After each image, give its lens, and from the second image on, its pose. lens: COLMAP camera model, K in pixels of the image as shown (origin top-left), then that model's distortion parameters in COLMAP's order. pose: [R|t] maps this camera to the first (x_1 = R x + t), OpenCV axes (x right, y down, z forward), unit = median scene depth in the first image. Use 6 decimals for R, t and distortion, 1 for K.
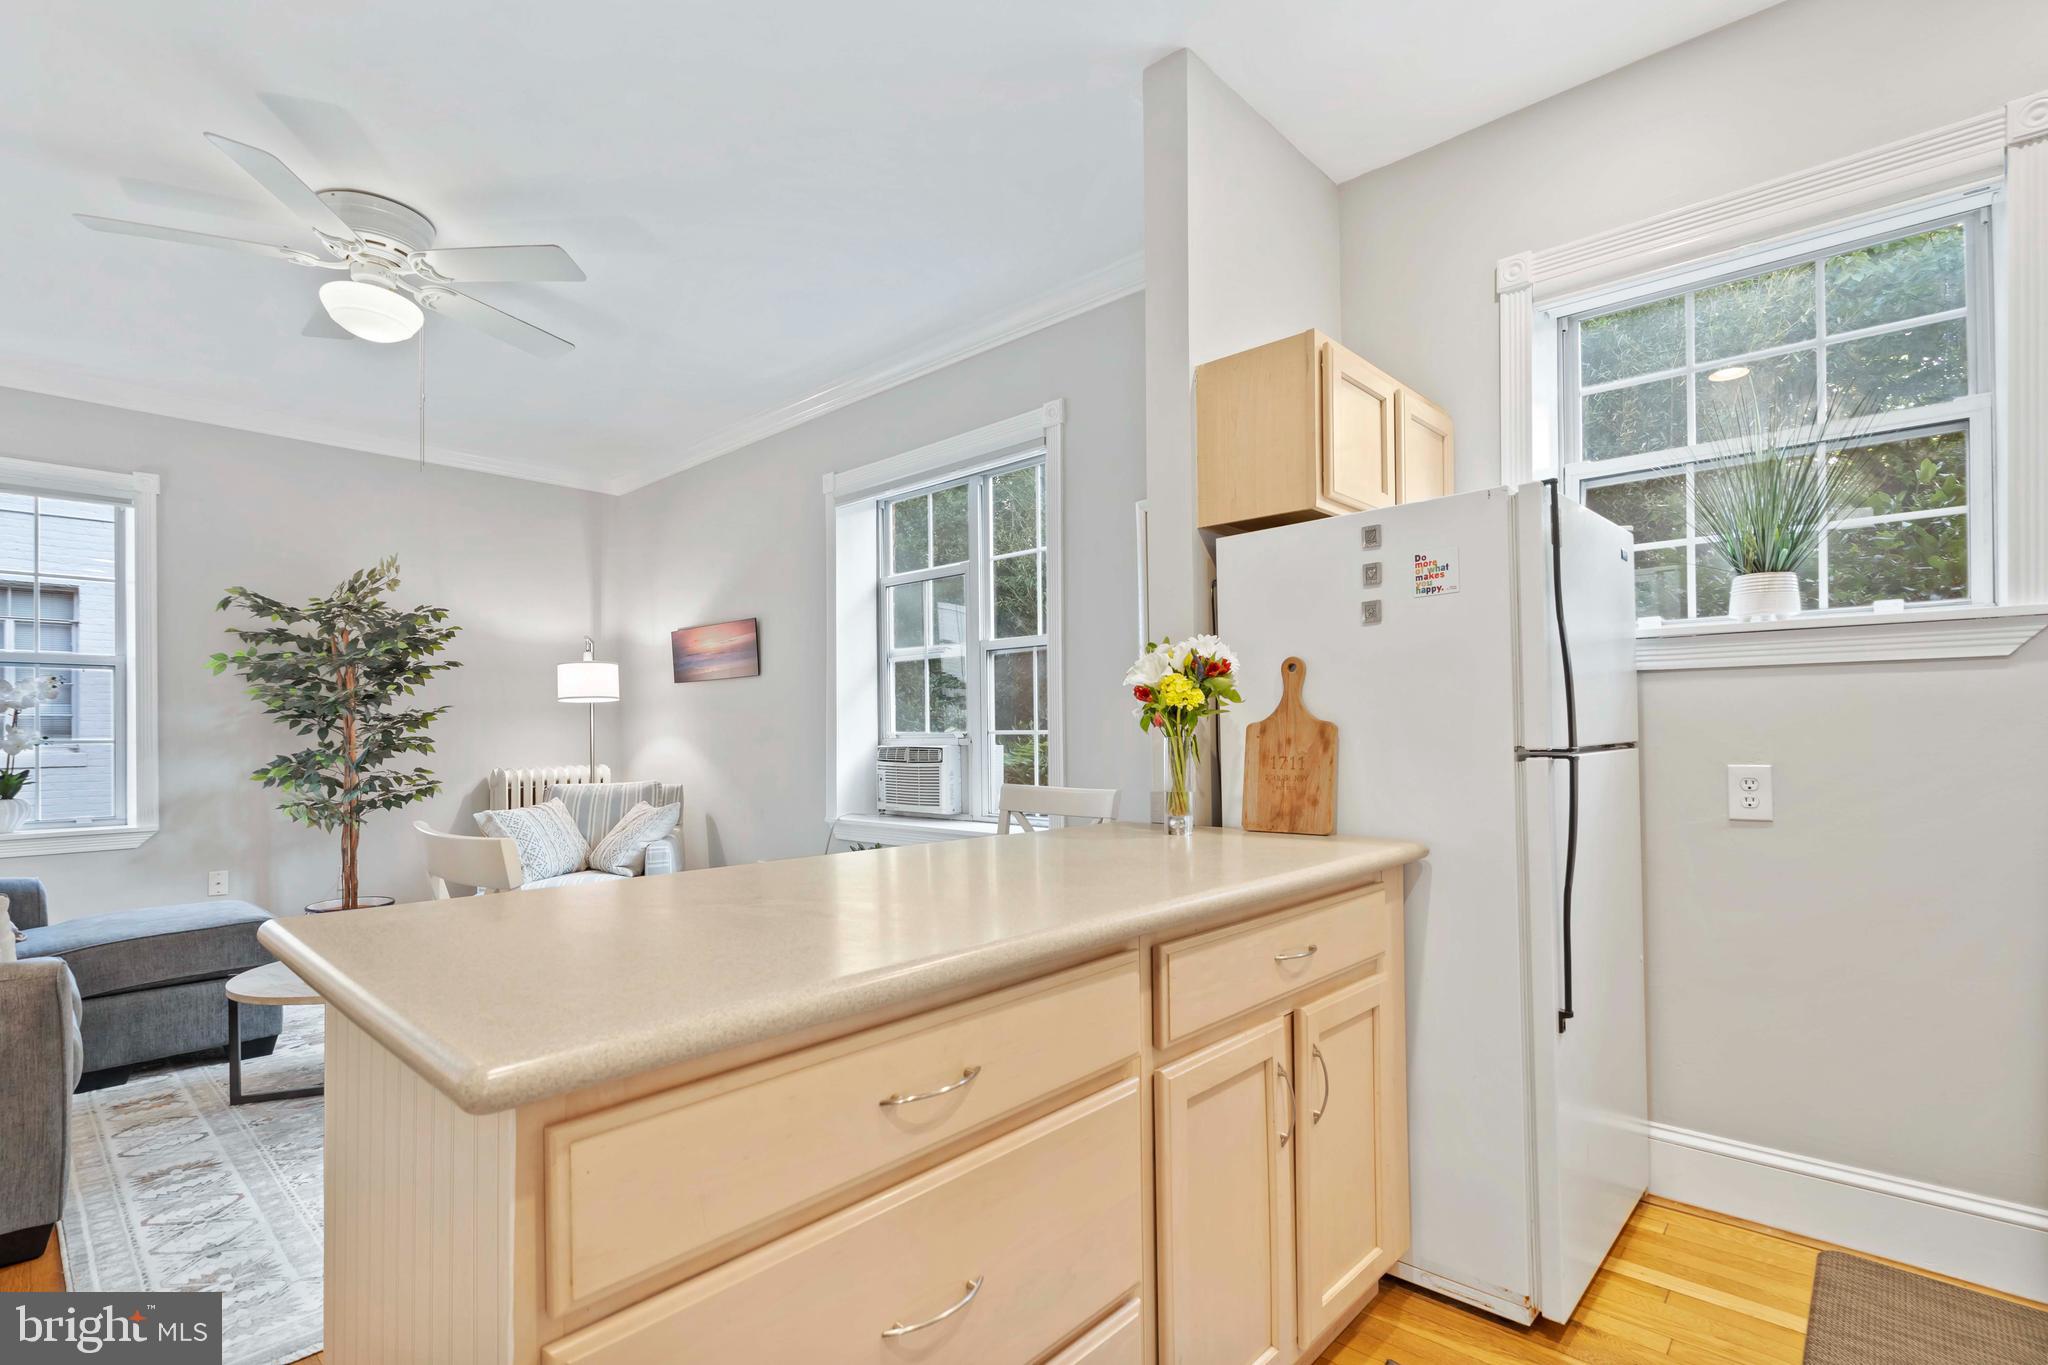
lens RADIAL K [[946.7, 0, 1036.7], [0, 946.7, 723.9], [0, 0, 1]] dist [-0.003778, 0.000534]
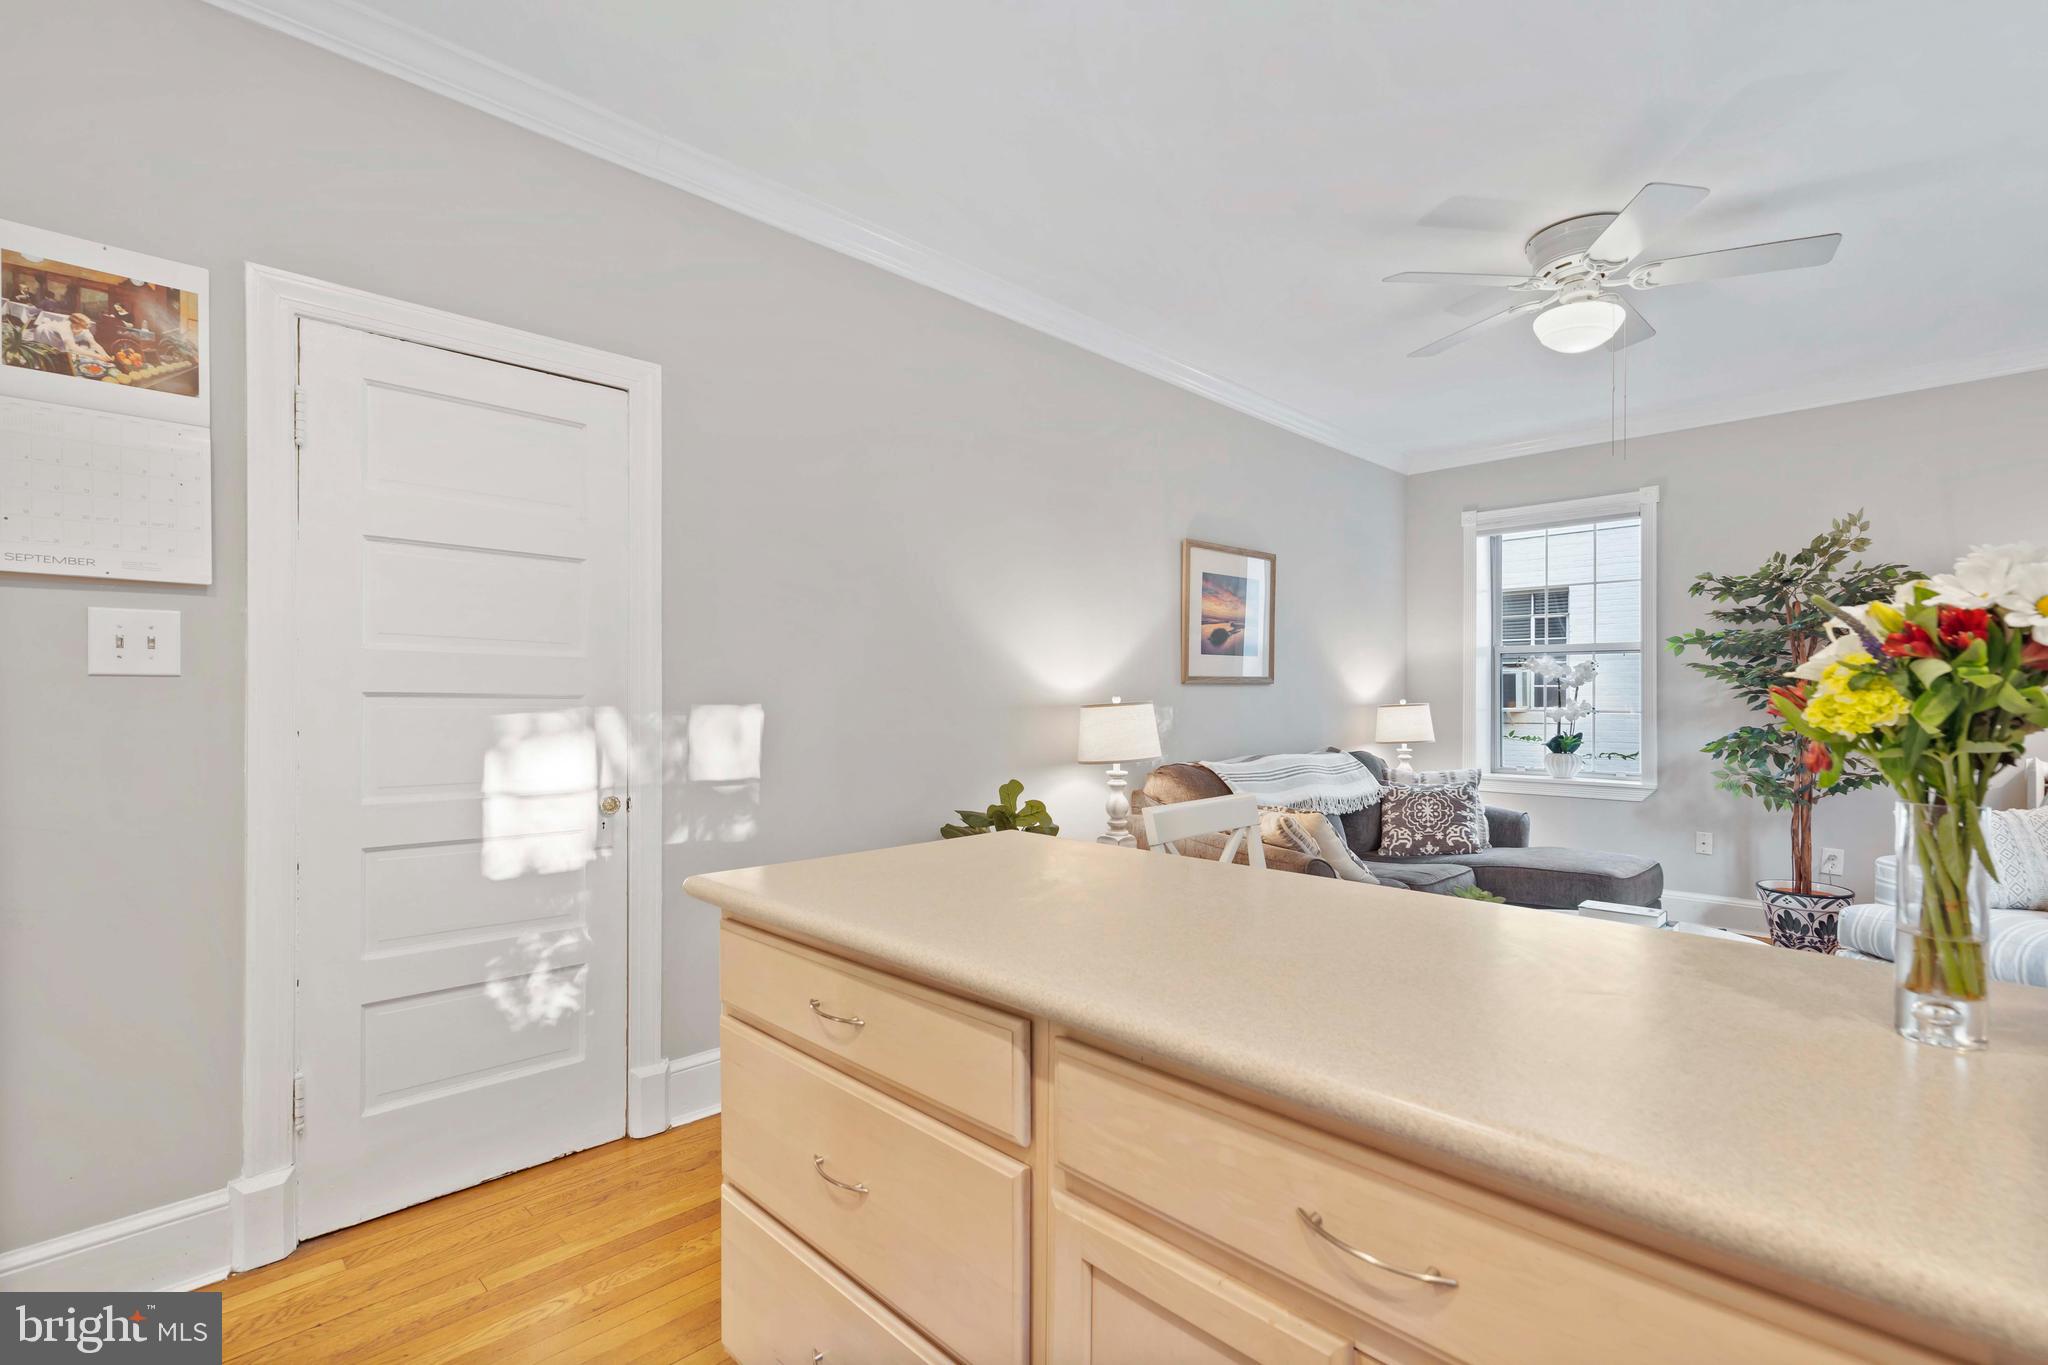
lens RADIAL K [[942.9, 0, 1050.8], [0, 942.9, 699.4], [0, 0, 1]] dist [-0.002694, -0.000291]
pose [[-0.039595, 0.012669, -0.999135, 0.400221], [0.007345, 0.999896, 0.012388, -0.028148], [0.999189, -0.006848, -0.039684, 0.440578]]
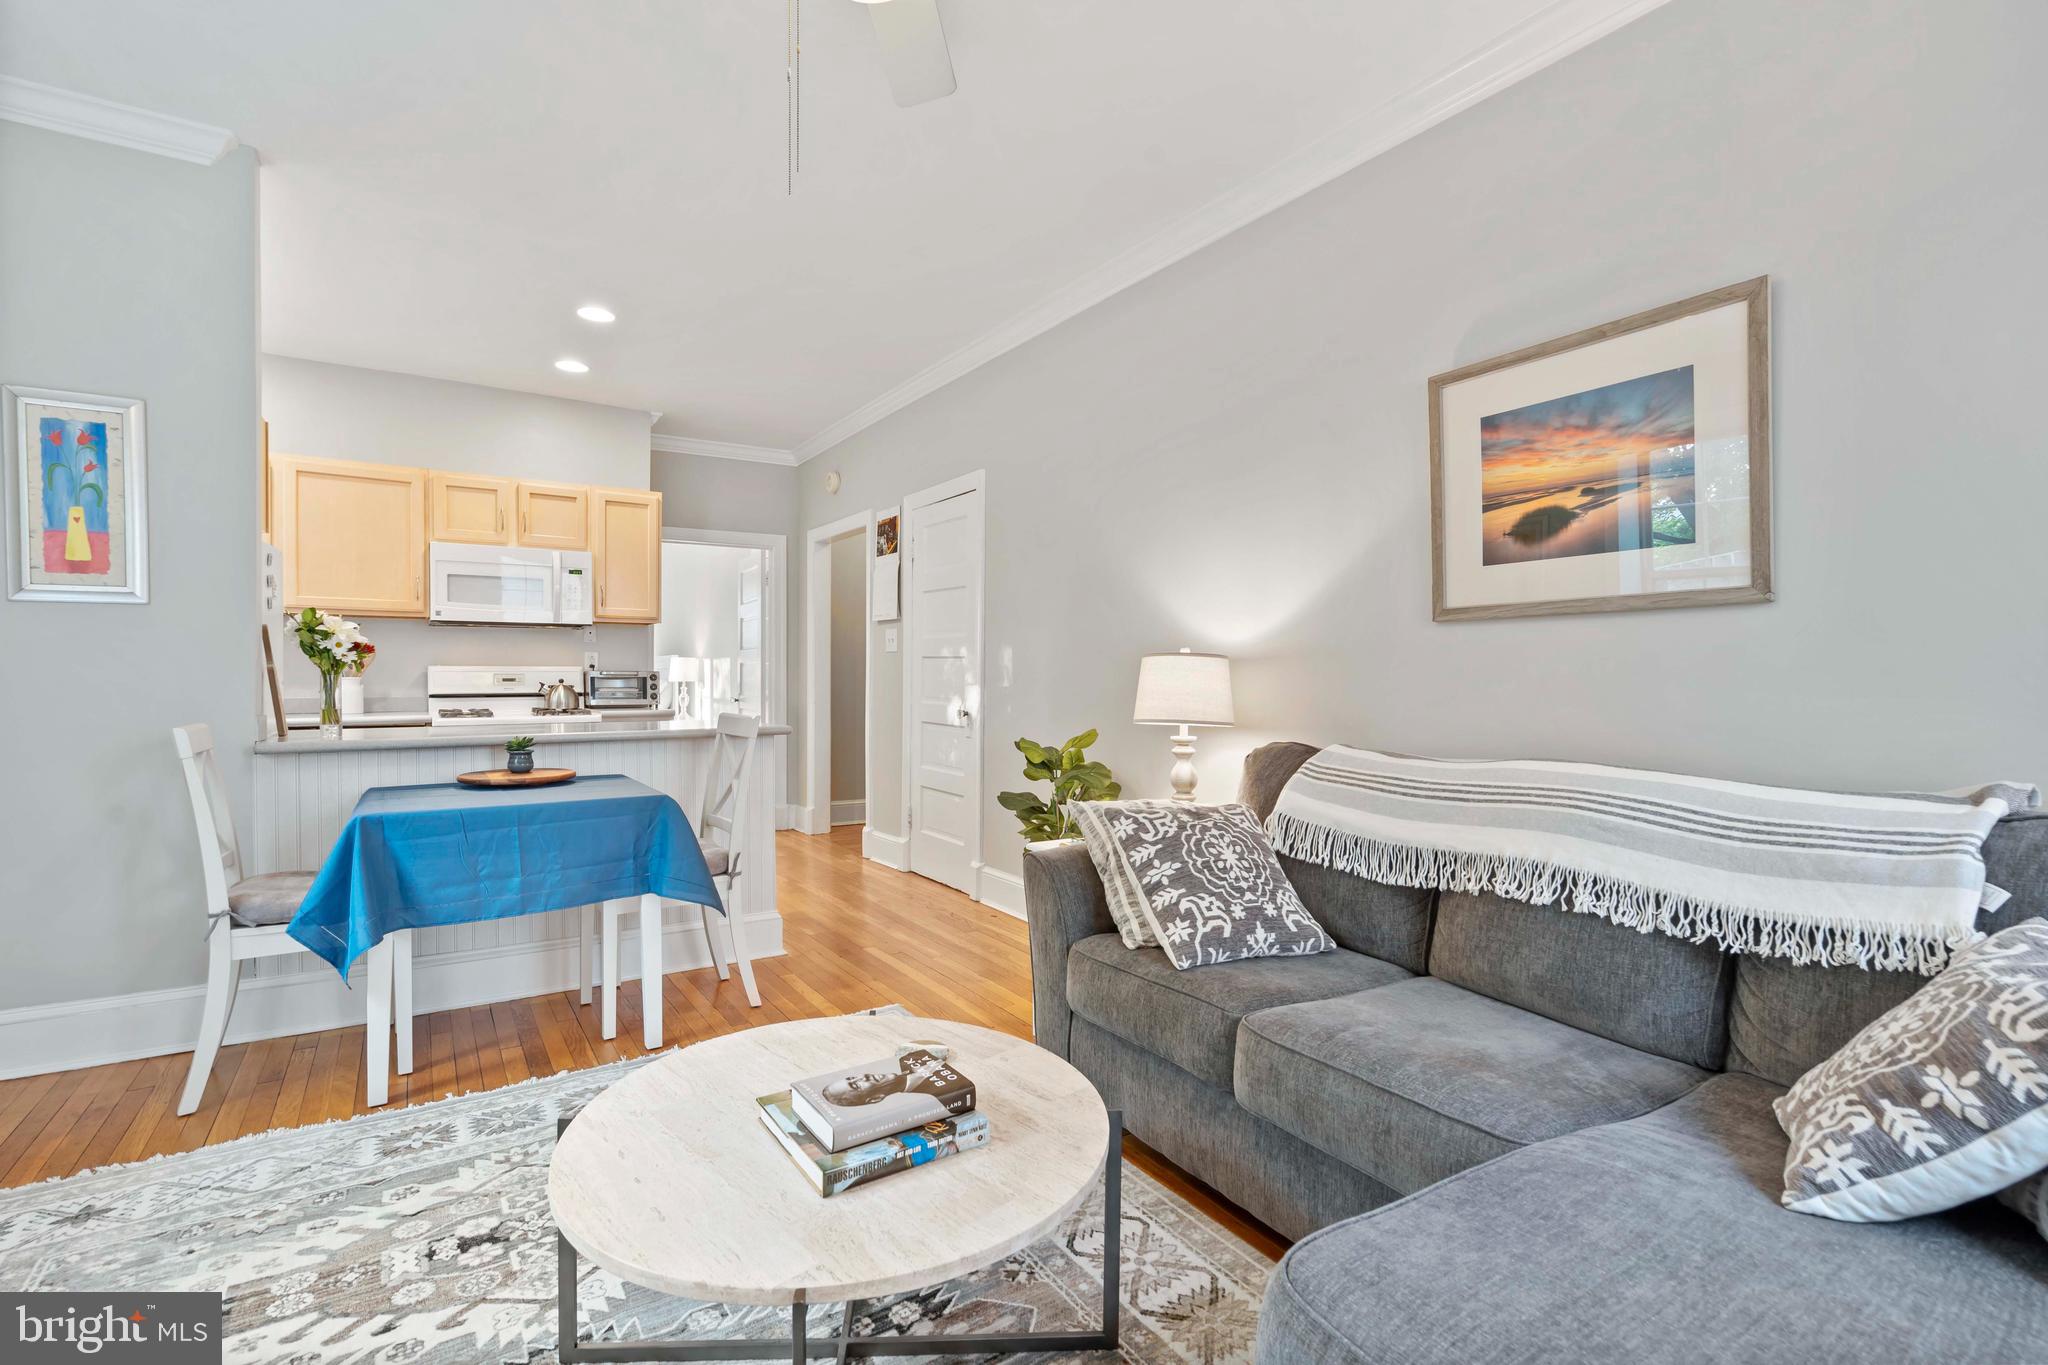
lens RADIAL K [[942.8, 0, 1024.0], [0, 942.8, 682.5], [0, 0, 1]] dist [-0.000877, 0.000860]
pose [[-0.966499, 0.004262, 0.256635, -0.946120], [0.003973, 0.999991, -0.001645, 0.023340], [-0.256639, -0.000570, -0.966507, 1.541037]]
